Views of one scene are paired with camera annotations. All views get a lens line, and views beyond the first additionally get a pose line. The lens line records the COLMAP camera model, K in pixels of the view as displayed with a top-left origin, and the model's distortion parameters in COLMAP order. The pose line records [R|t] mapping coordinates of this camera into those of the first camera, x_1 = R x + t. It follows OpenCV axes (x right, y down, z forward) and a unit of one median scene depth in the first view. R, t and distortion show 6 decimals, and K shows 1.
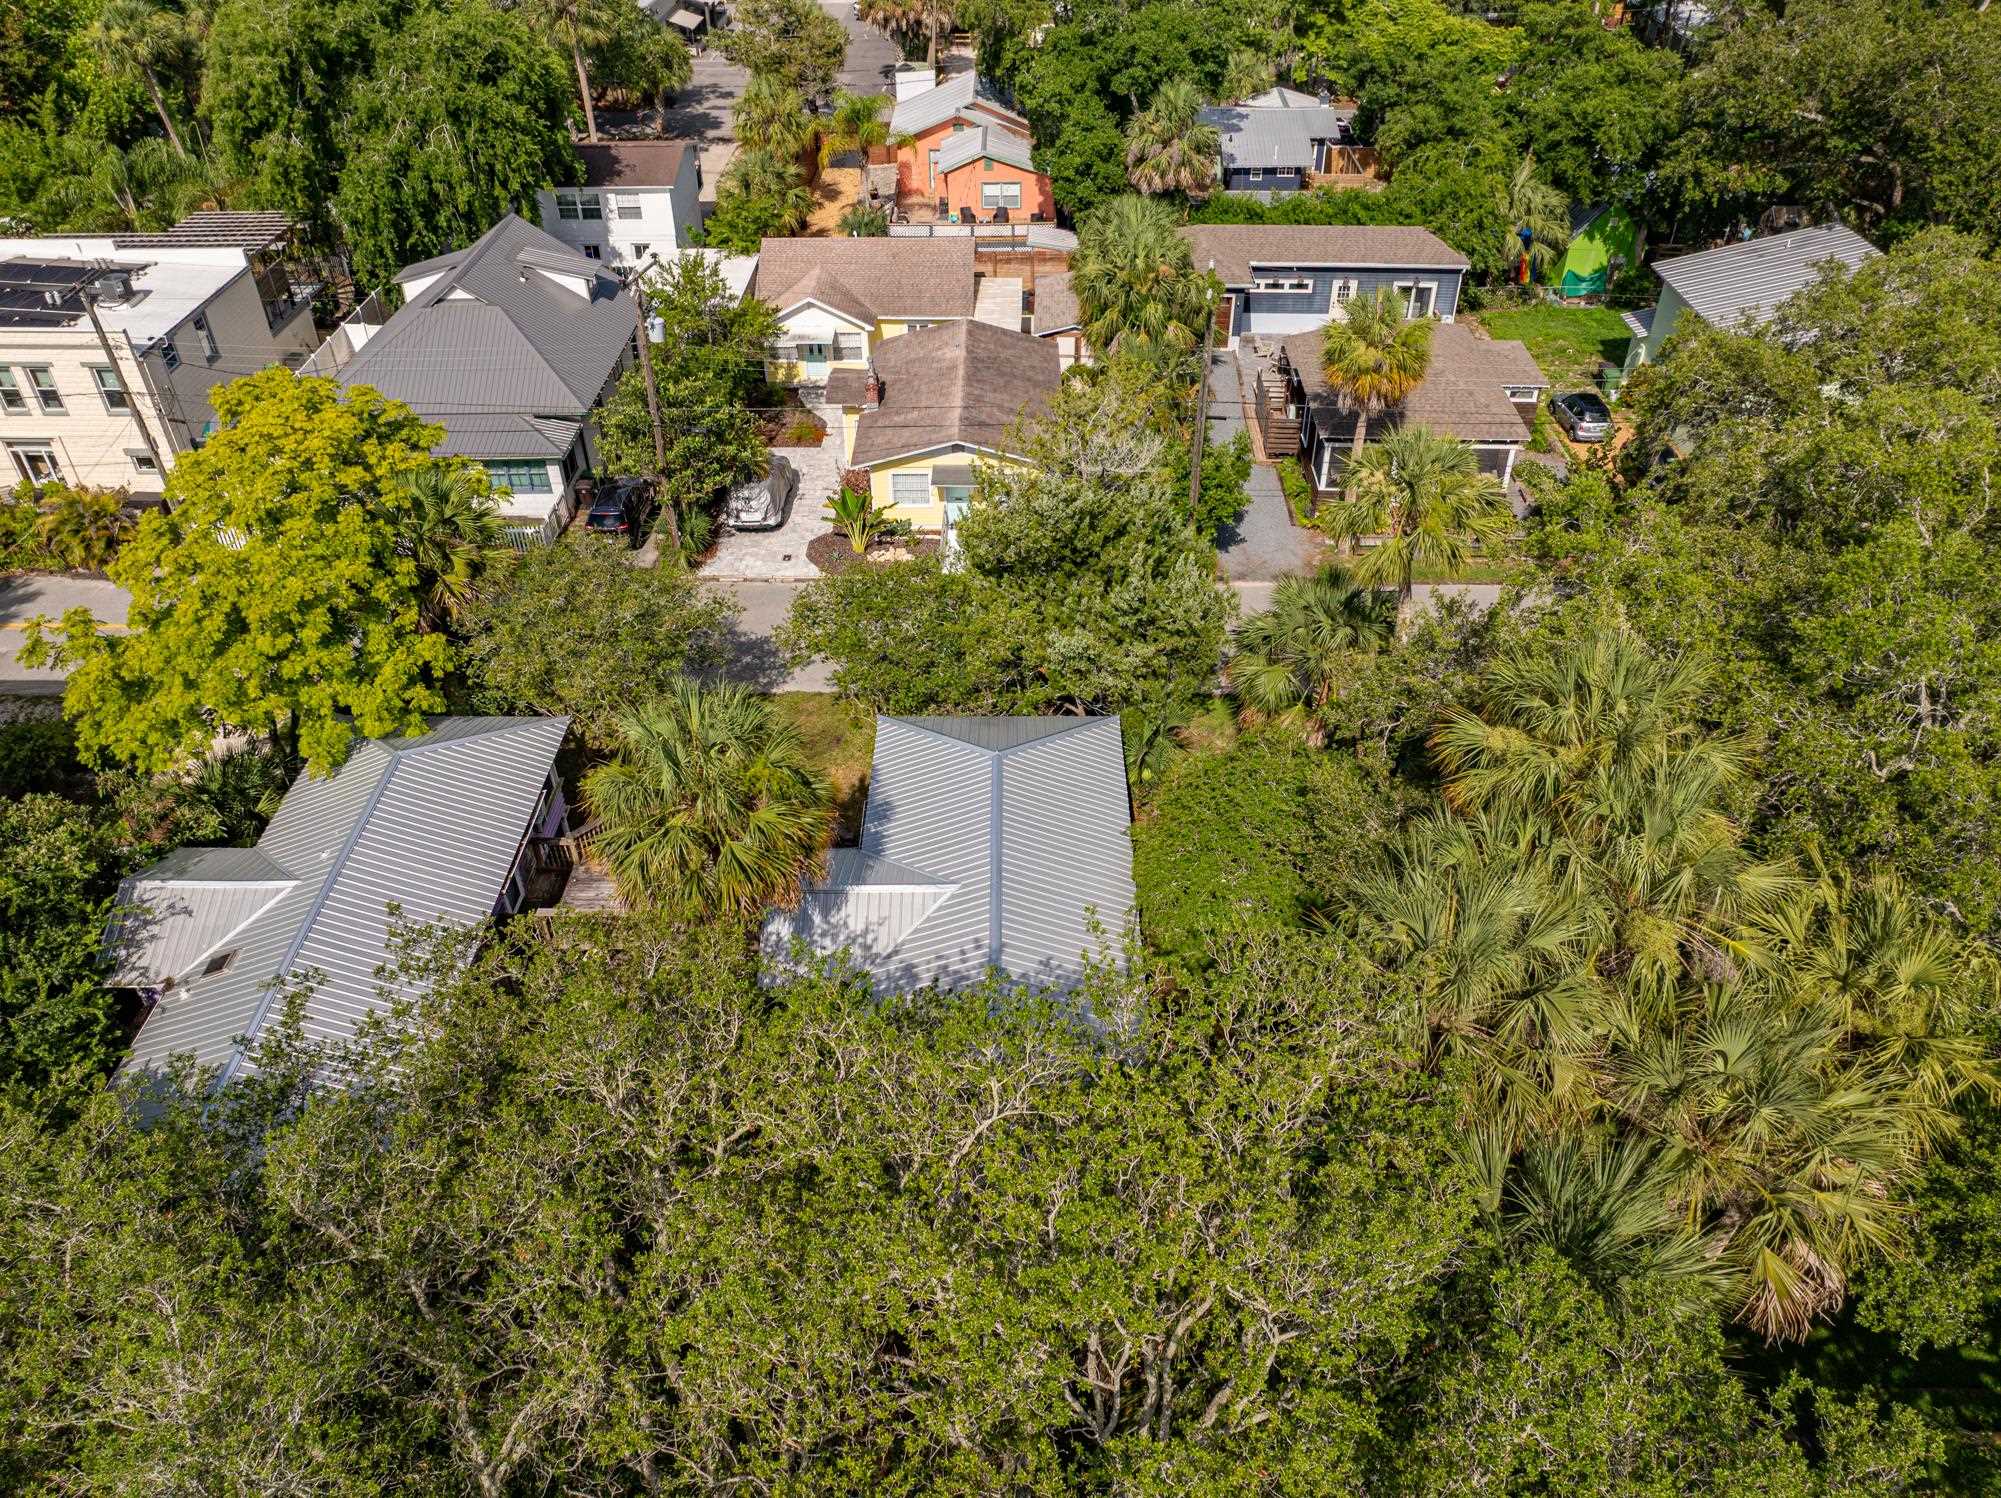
lens RADIAL K [[1404.8, 0, 1001.0], [0, 1404.8, 743.8], [0, 0, 1]] dist [-0.032123, -0.004919]
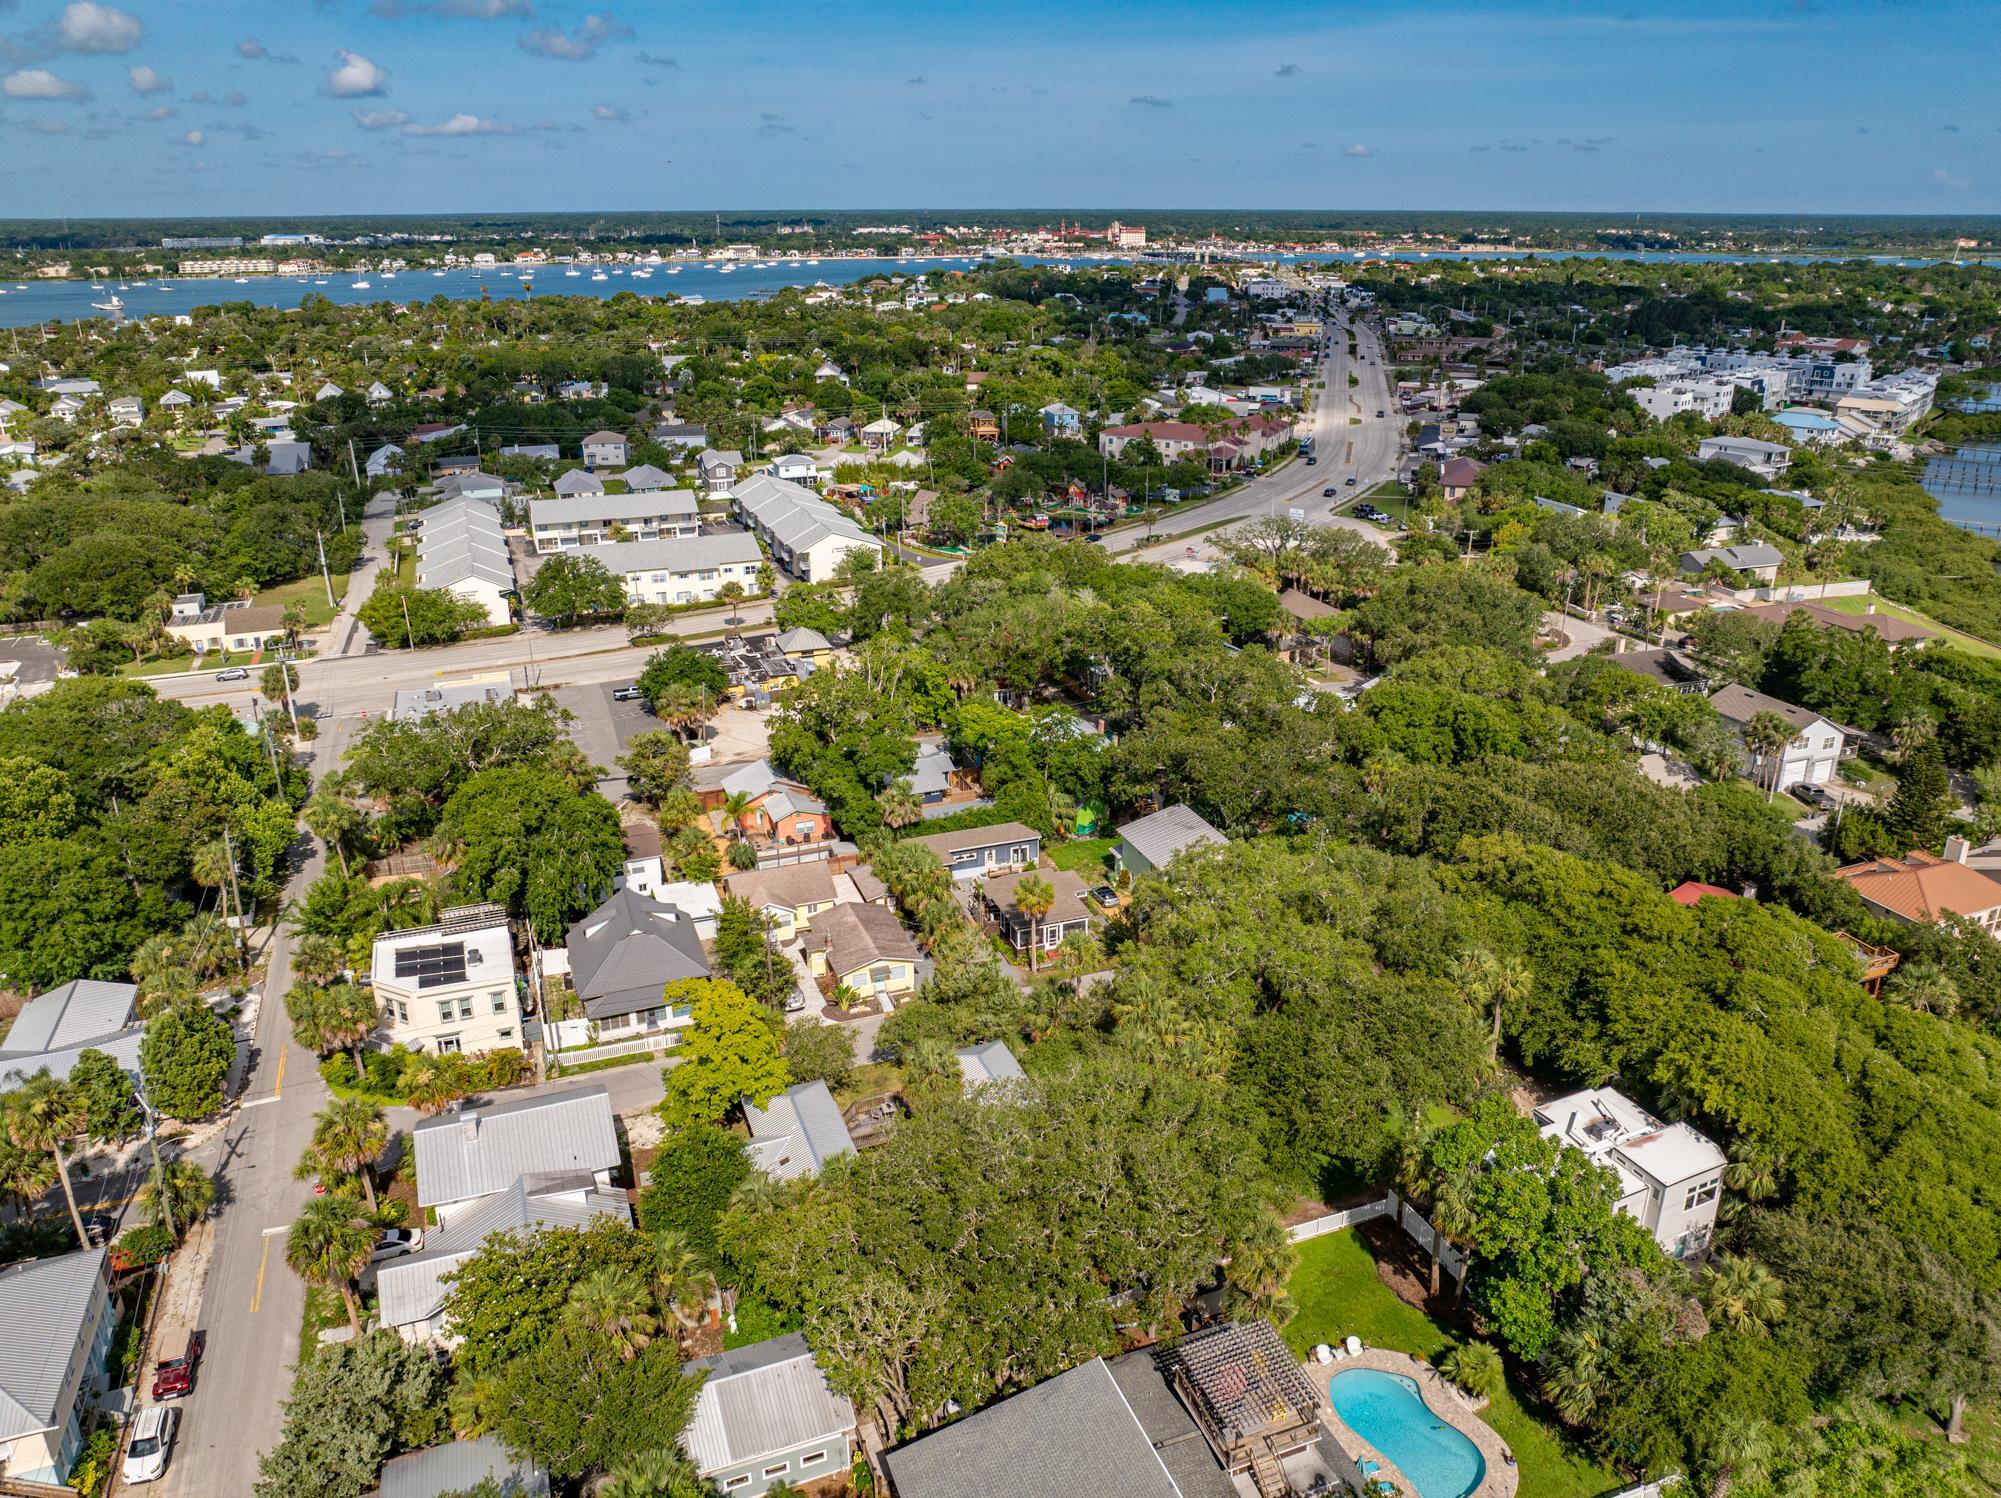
lens RADIAL K [[1404.8, 0, 1001.0], [0, 1404.8, 743.8], [0, 0, 1]] dist [-0.032123, -0.004919]
pose [[0.928748, -0.131555, 0.346585, -0.494035], [0.230968, 0.936627, -0.263408, 0.100320], [-0.289969, 0.324689, 0.900275, -1.079772]]
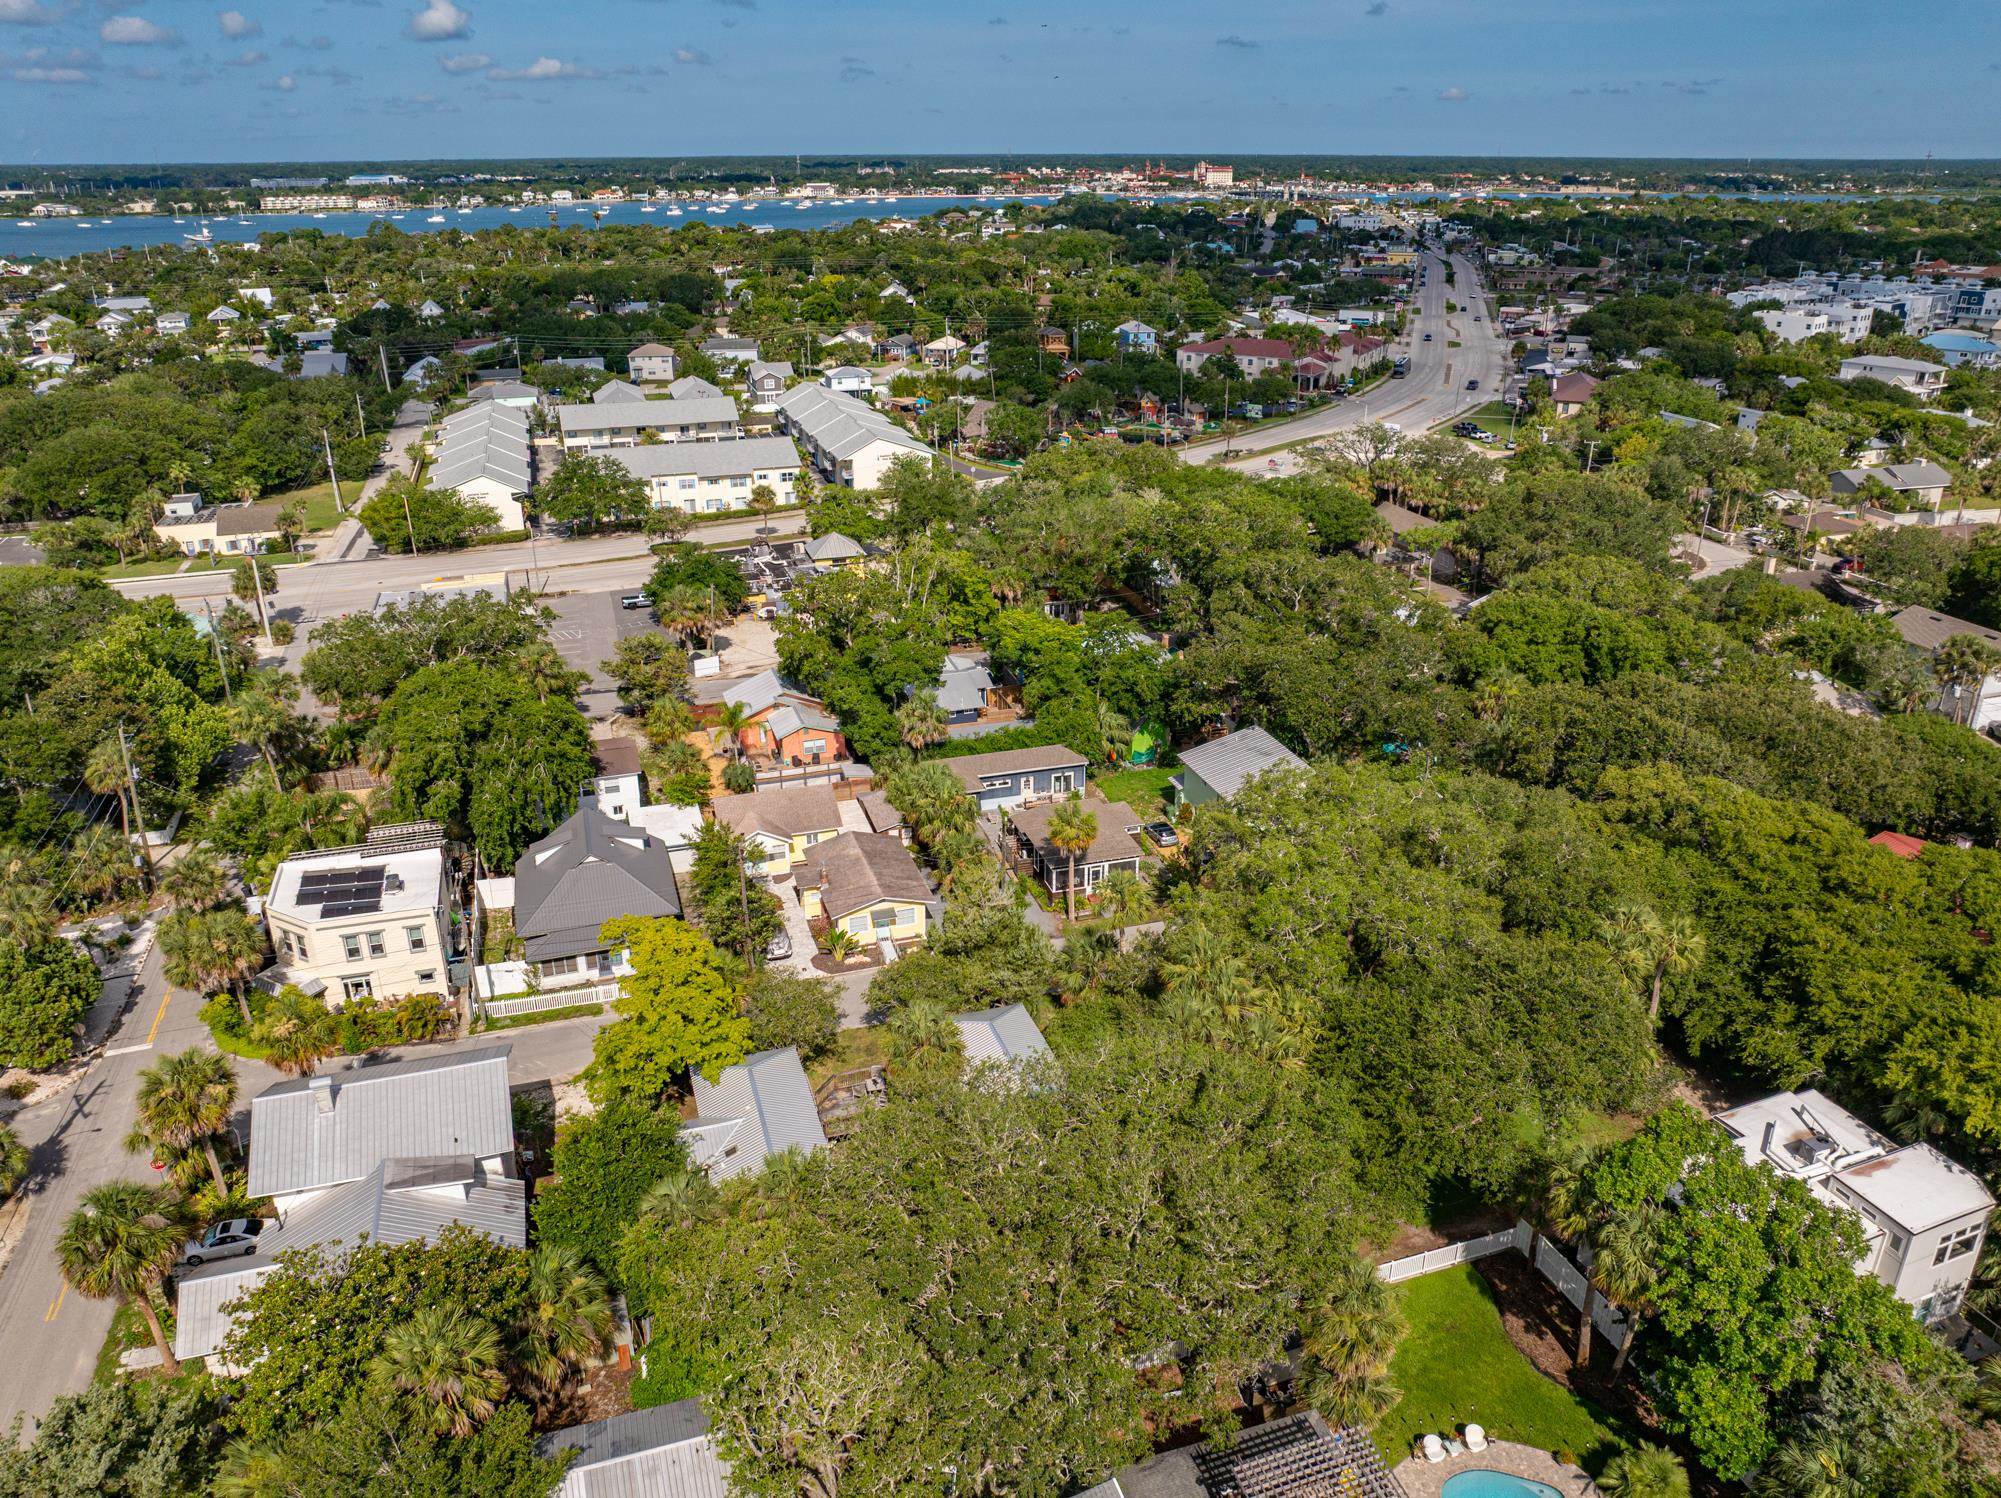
lens RADIAL K [[1404.8, 0, 1001.0], [0, 1404.8, 743.8], [0, 0, 1]] dist [-0.032123, -0.004919]
pose [[0.948055, -0.123395, 0.293199, -0.338525], [0.198678, 0.949510, -0.242812, 0.076379], [-0.248433, 0.288451, 0.924704, -0.756666]]
